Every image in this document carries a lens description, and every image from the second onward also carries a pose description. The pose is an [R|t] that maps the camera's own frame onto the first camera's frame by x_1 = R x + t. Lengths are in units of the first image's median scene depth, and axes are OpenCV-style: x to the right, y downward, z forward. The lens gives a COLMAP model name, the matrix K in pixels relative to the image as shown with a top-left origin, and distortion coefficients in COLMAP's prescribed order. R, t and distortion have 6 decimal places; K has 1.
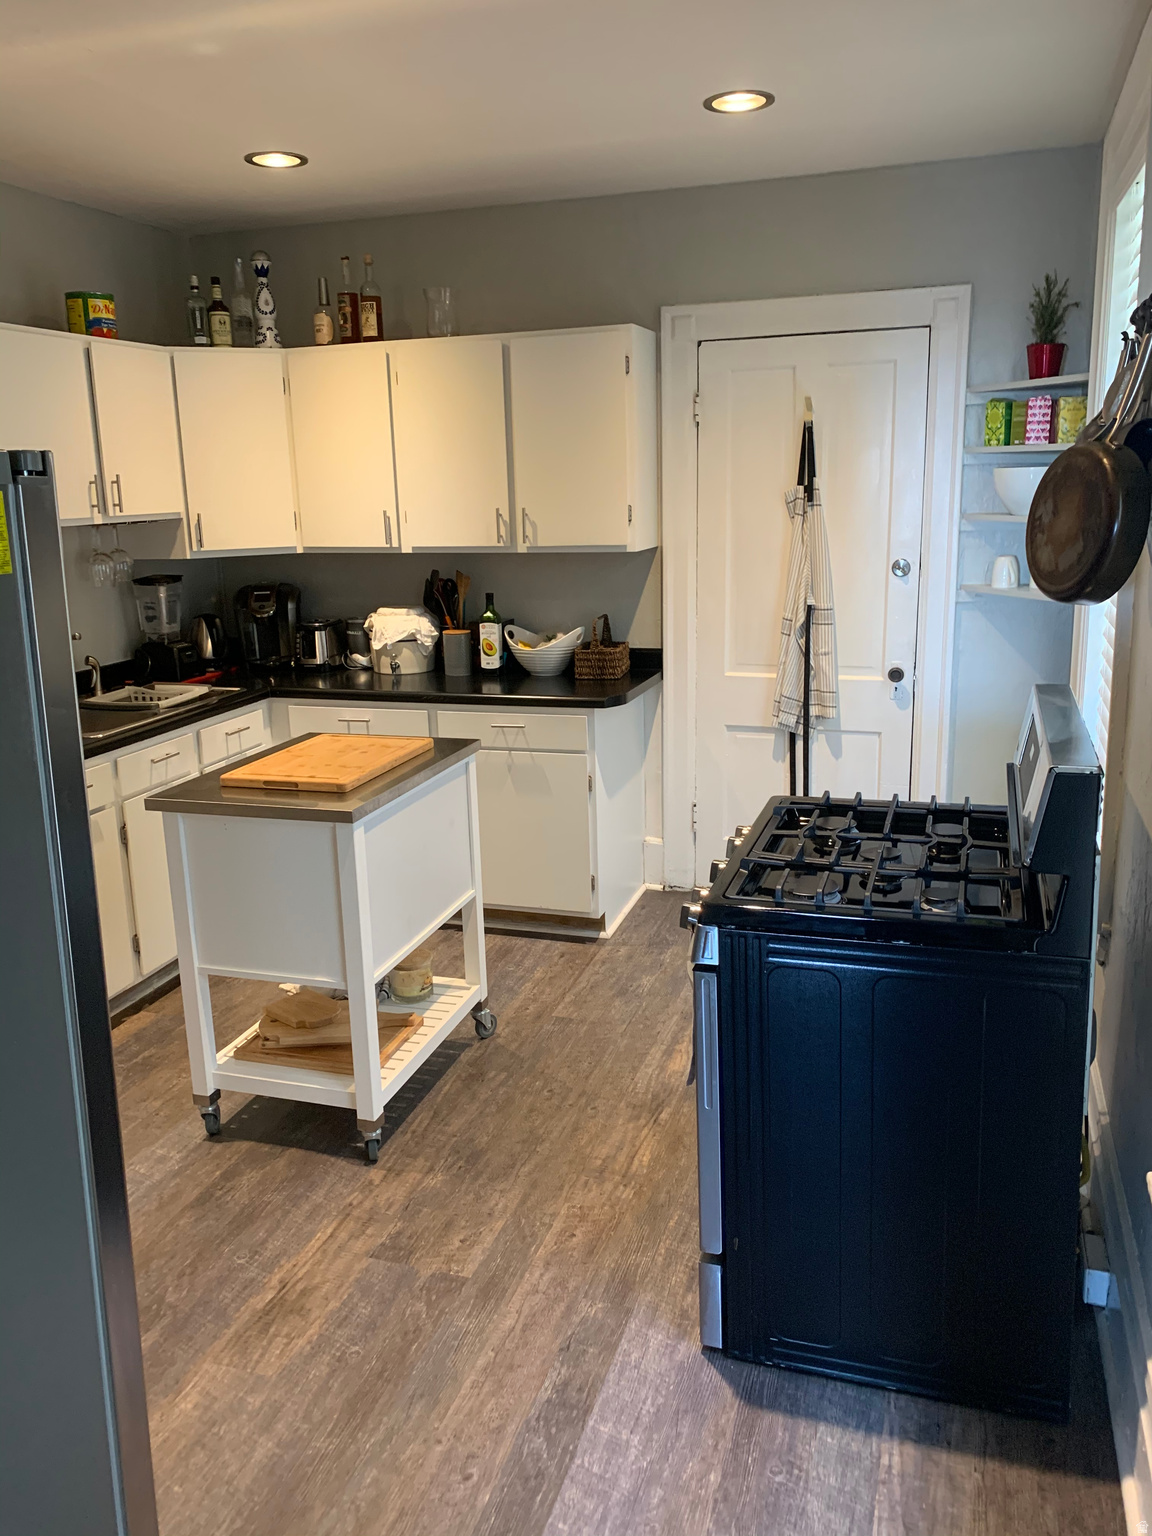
lens RADIAL K [[1190.8, 0, 575.0], [0, 1190.8, 766.1], [0, 0, 1]] dist [0.039621, -0.015864]
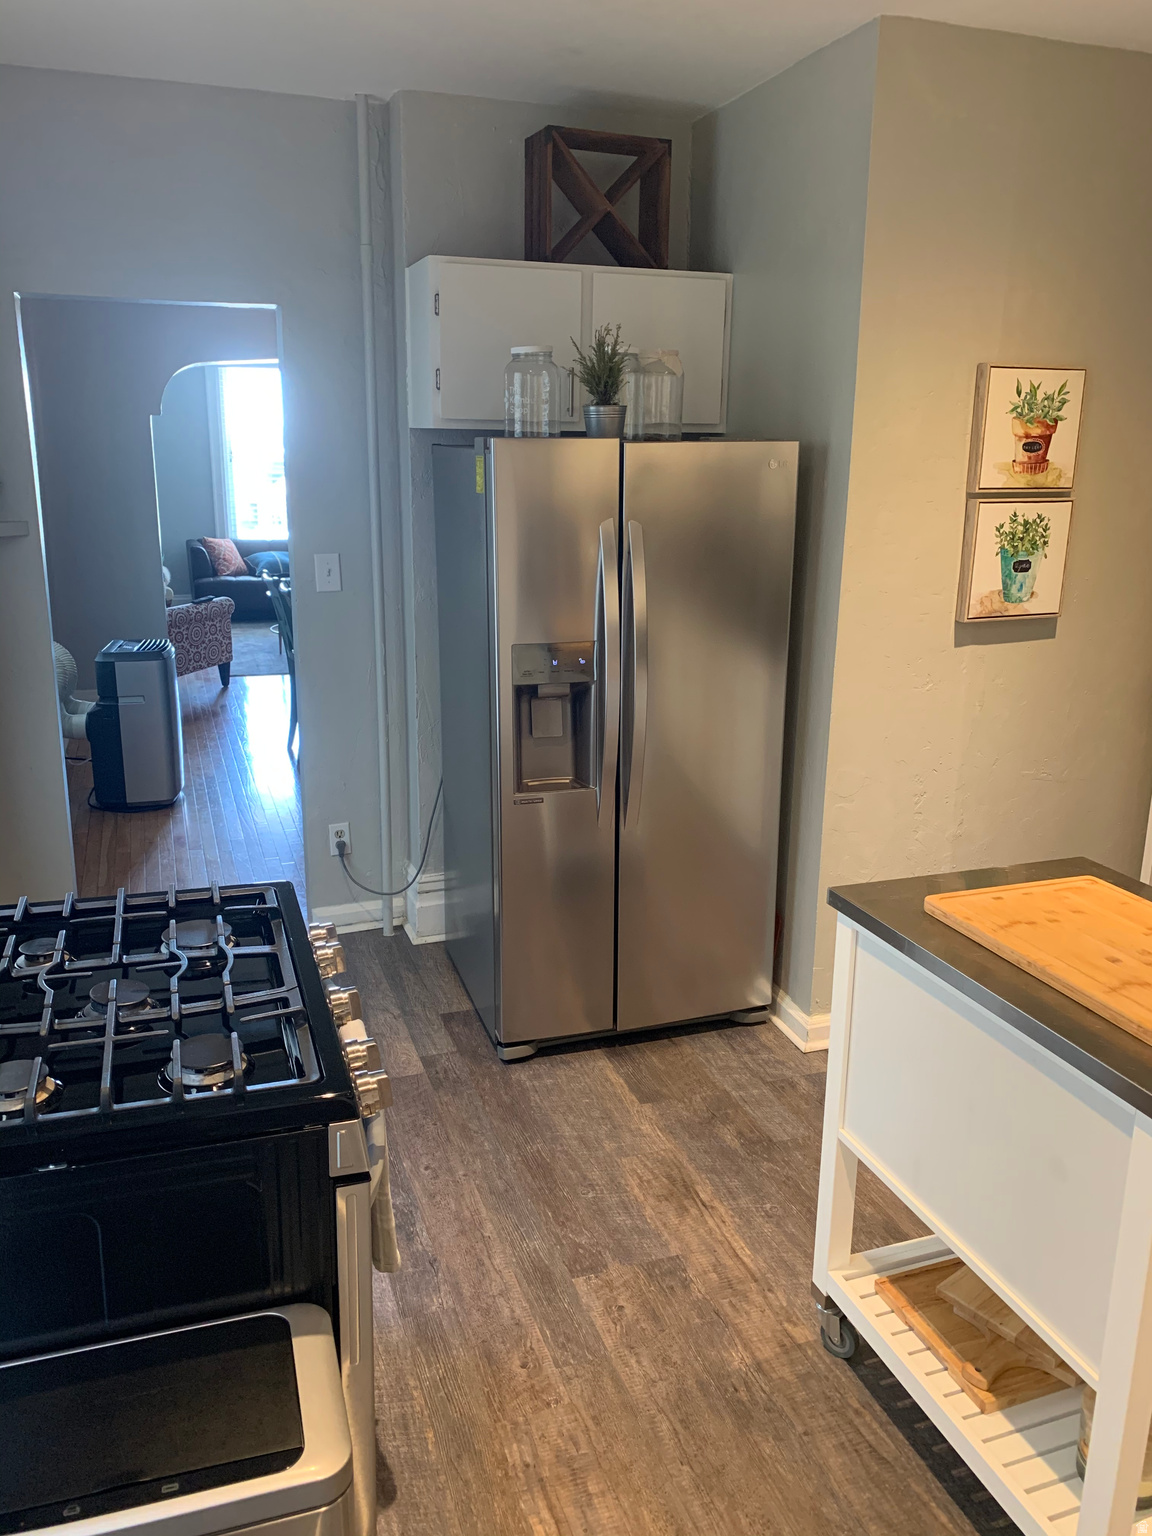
lens RADIAL K [[1190.8, 0, 564.8], [0, 1190.8, 758.7], [0, 0, 1]] dist [0.039621, -0.015864]
pose [[-0.796835, 0.175739, -0.578074, 0.398940], [-0.126558, 0.886992, 0.444104, -0.374847], [0.590794, 0.427038, -0.684545, 1.452410]]
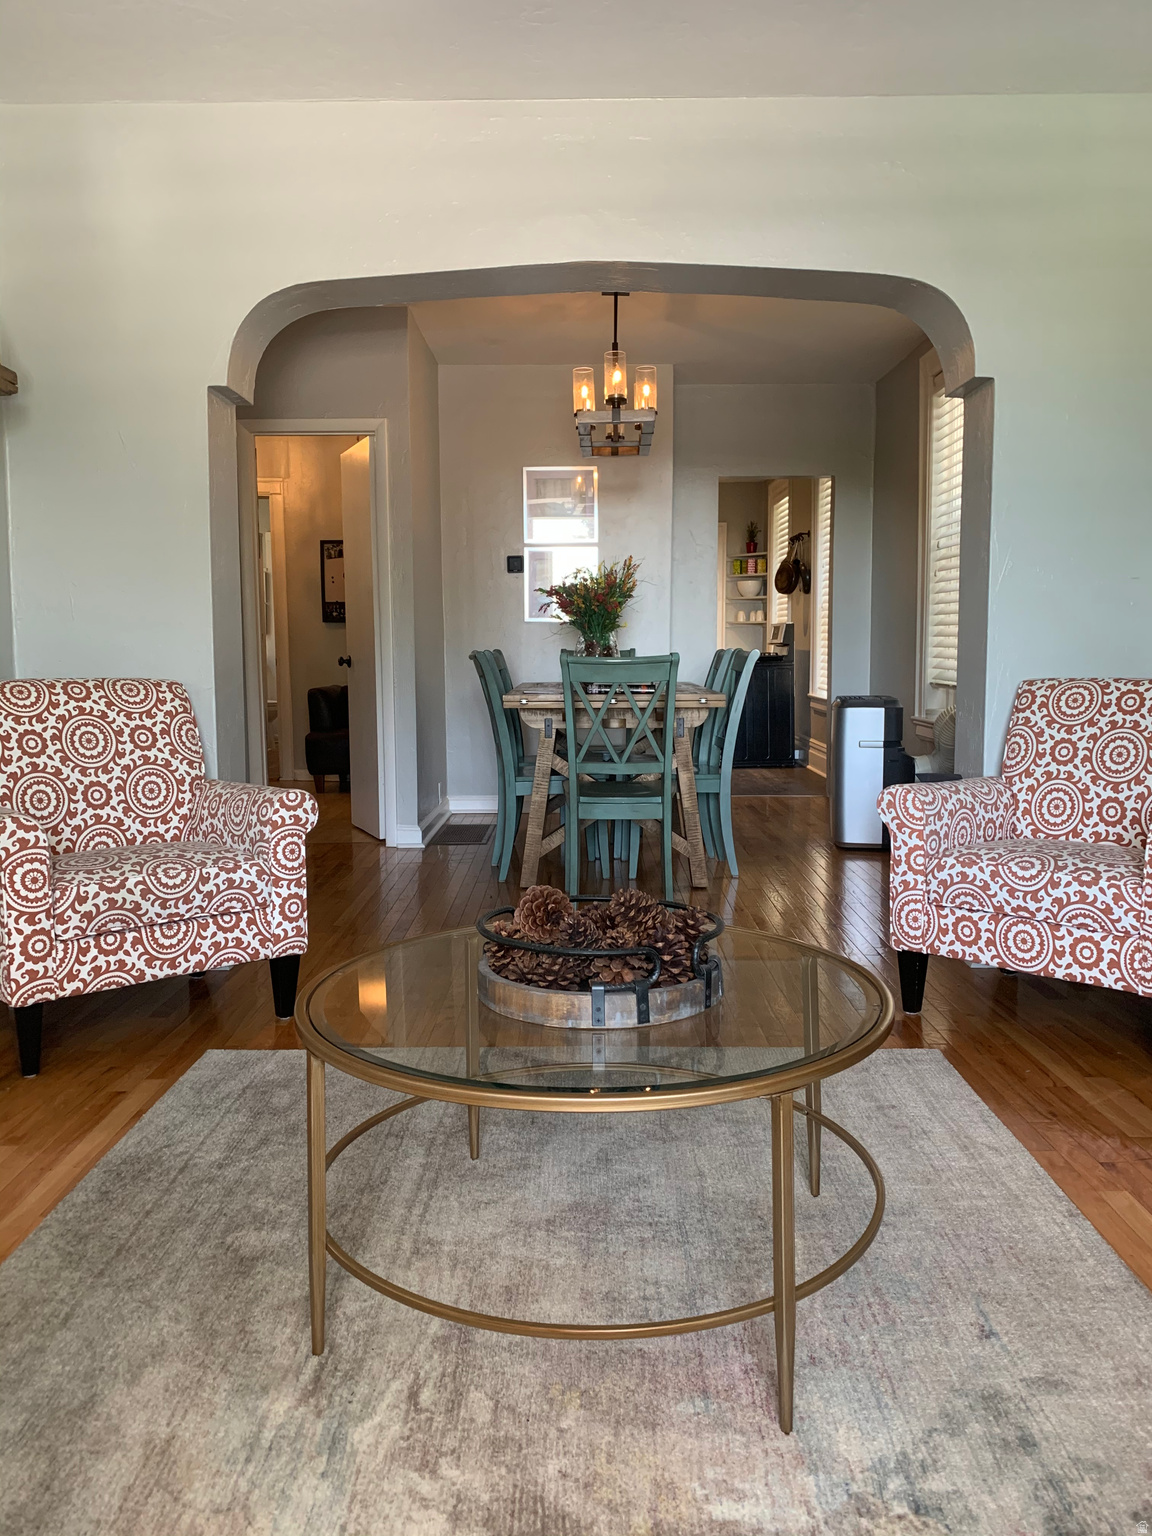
lens RADIAL K [[1190.8, 0, 577.0], [0, 1190.8, 765.1], [0, 0, 1]] dist [0.039621, -0.015864]
pose [[0.952715, -0.017341, 0.303371, -0.830696], [0.055319, 0.991585, -0.117043, 0.469244], [-0.298789, 0.128291, 0.945657, -1.444413]]
